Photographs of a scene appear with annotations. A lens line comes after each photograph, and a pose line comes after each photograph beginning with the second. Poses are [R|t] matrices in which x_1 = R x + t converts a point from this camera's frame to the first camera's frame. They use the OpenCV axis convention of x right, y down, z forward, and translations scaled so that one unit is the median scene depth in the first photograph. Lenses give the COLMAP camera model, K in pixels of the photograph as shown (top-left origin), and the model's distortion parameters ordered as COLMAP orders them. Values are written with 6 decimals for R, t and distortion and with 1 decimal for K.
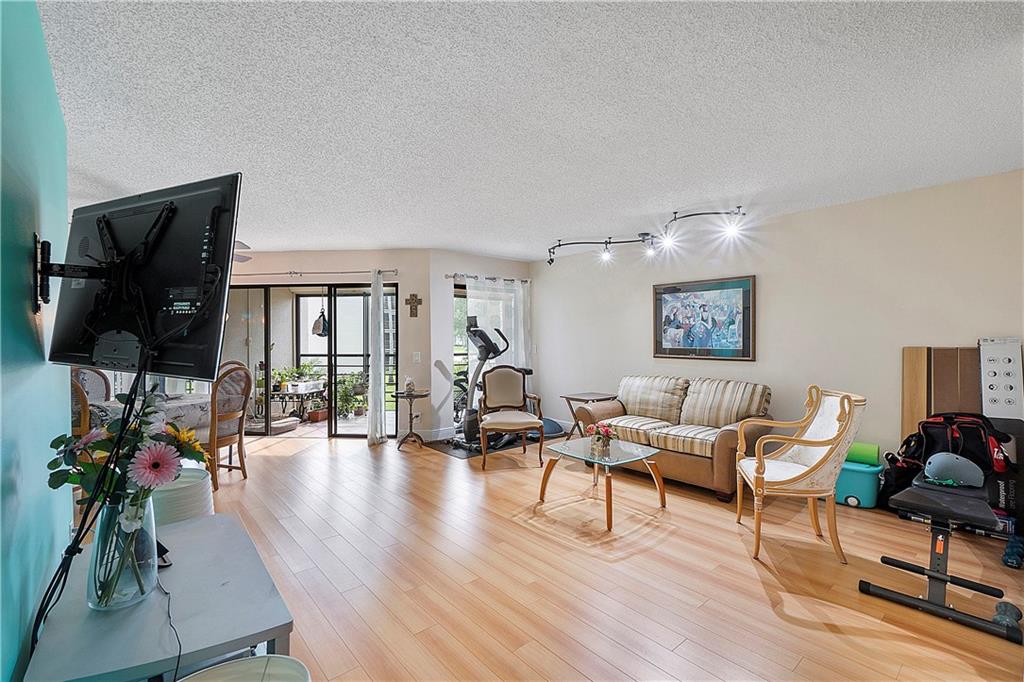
lens RADIAL K [[456.0, 0, 501.2], [0, 456.0, 342.3], [0, 0, 1]] dist [-0.000802, 0.002481]
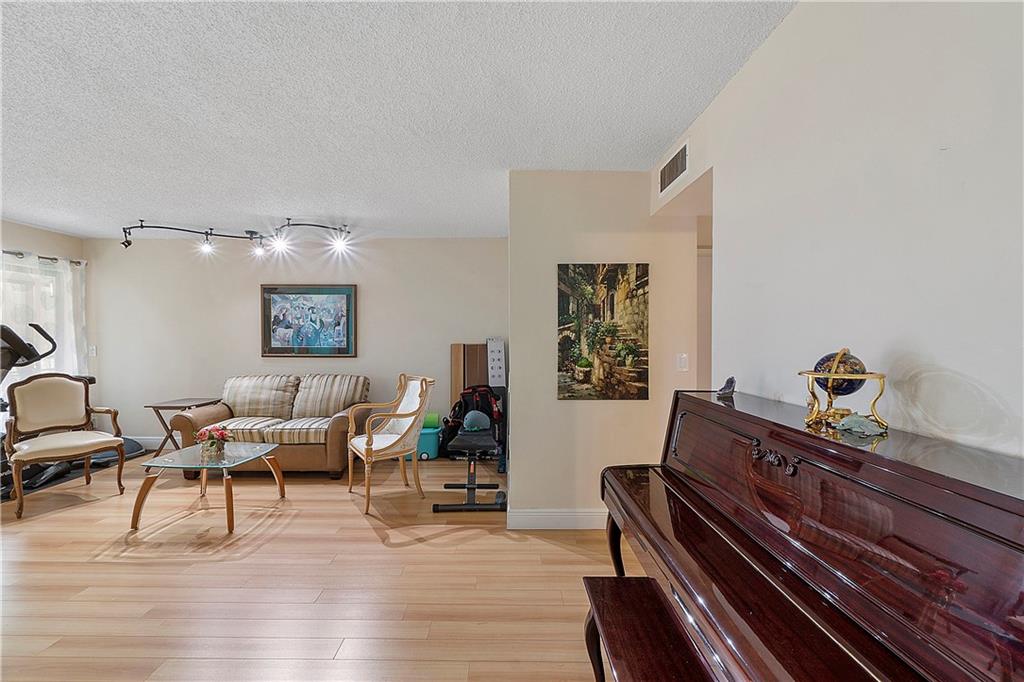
lens RADIAL K [[456.0, 0, 510.2], [0, 456.0, 337.3], [0, 0, 1]] dist [-0.000802, 0.002481]
pose [[0.644710, 0.003287, 0.764420, -0.105986], [0.004324, 0.999959, -0.007947, 0.000937], [-0.764415, 0.008430, 0.644670, -0.080722]]
